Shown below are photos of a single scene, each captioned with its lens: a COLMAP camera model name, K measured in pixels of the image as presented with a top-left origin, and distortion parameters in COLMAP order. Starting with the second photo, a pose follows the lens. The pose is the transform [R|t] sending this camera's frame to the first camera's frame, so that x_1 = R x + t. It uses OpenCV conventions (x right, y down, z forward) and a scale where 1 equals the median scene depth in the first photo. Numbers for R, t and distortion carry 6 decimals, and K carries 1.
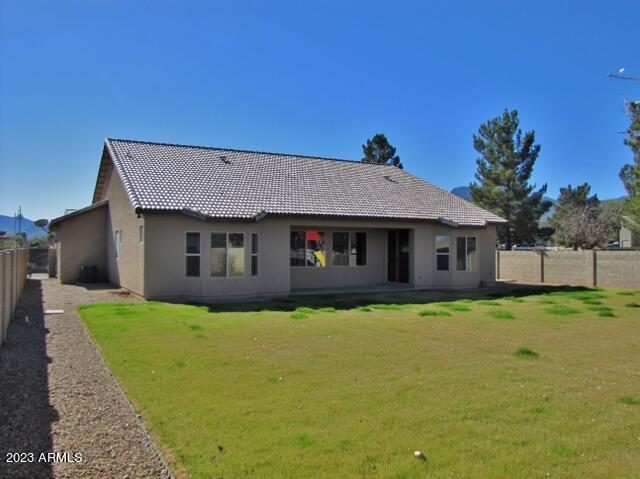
lens RADIAL K [[525.7, 0, 320.0], [0, 525.7, 239.5], [0, 0, 1]] dist [-0.187154, 0.161236]
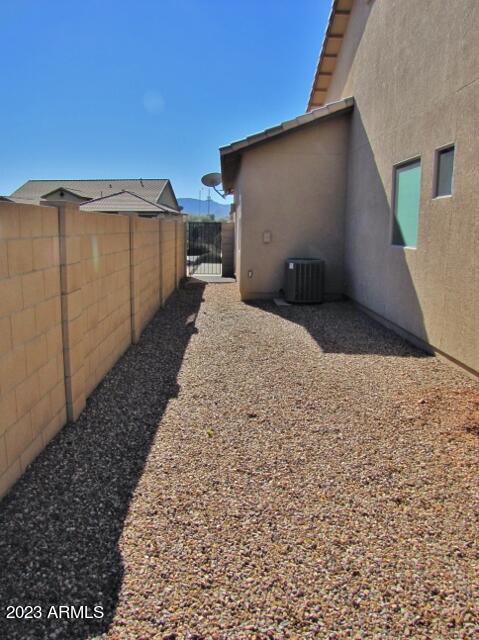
lens RADIAL K [[525.7, 0, 239.5], [0, 525.7, 320.0], [0, 0, 1]] dist [-0.187154, 0.161236]
pose [[0.887031, 0.078112, -0.455054, -0.257289], [0.011032, 0.981718, 0.190019, 0.014764], [0.461577, -0.173573, 0.869953, 0.504488]]
